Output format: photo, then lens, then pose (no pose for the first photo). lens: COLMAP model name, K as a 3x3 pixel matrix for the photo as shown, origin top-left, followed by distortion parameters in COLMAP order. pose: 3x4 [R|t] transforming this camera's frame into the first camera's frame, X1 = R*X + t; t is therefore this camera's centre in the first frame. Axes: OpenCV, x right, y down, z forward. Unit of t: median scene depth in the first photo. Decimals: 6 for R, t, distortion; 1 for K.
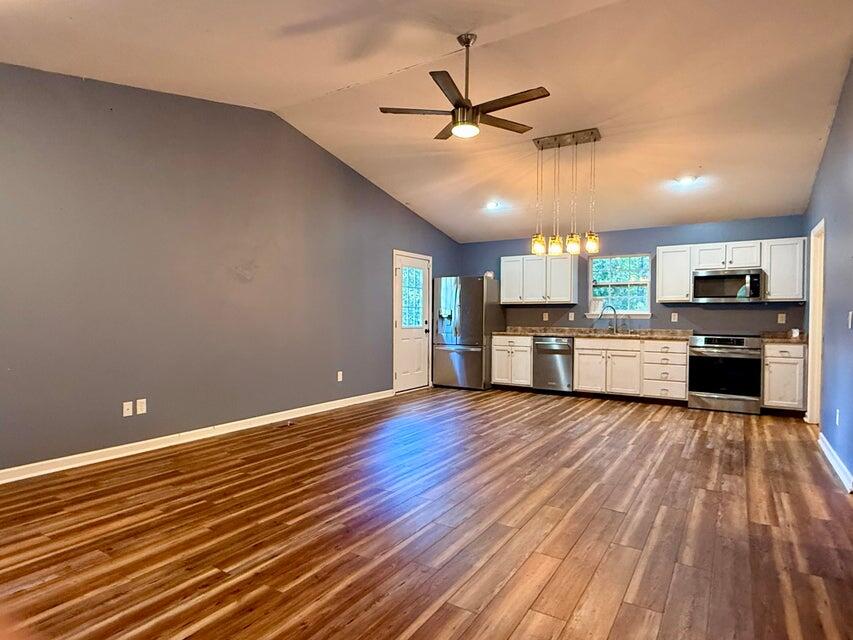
lens RADIAL K [[484.8, 0, 425.9], [0, 484.8, 327.4], [0, 0, 1]] dist [-0.000262, 0.000565]
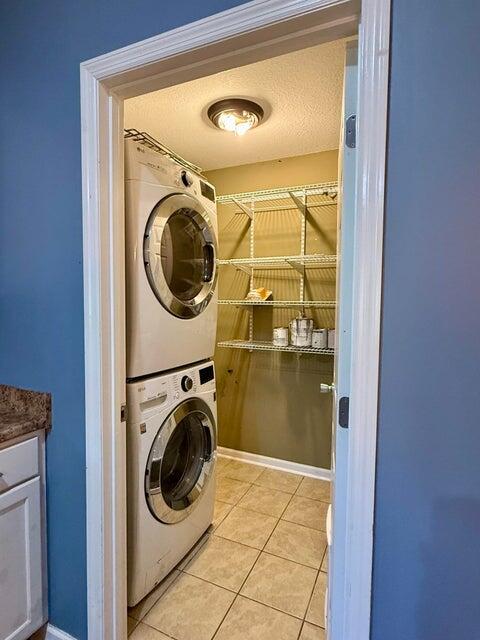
lens RADIAL K [[350.7, 0, 240.0], [0, 350.7, 320.0], [0, 0, 1]] dist [-0.000309, 0.001010]
pose [[-0.143515, -0.062518, 0.987671, 0.528956], [0.013207, 0.997793, 0.065078, -0.051219], [-0.989560, 0.022384, -0.142372, 0.887104]]
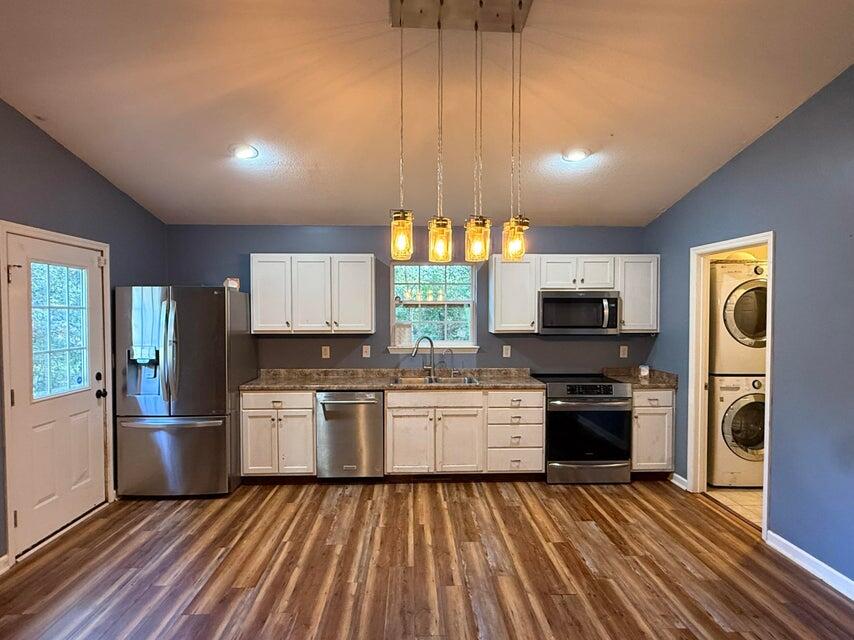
lens RADIAL K [[485.3, 0, 426.4], [0, 485.3, 327.4], [0, 0, 1]] dist [-0.000262, 0.000565]
pose [[0.825115, -0.022435, 0.564519, -0.002522], [0.019524, 0.999747, 0.011195, -0.082348], [-0.564627, 0.001785, 0.825344, 0.561966]]
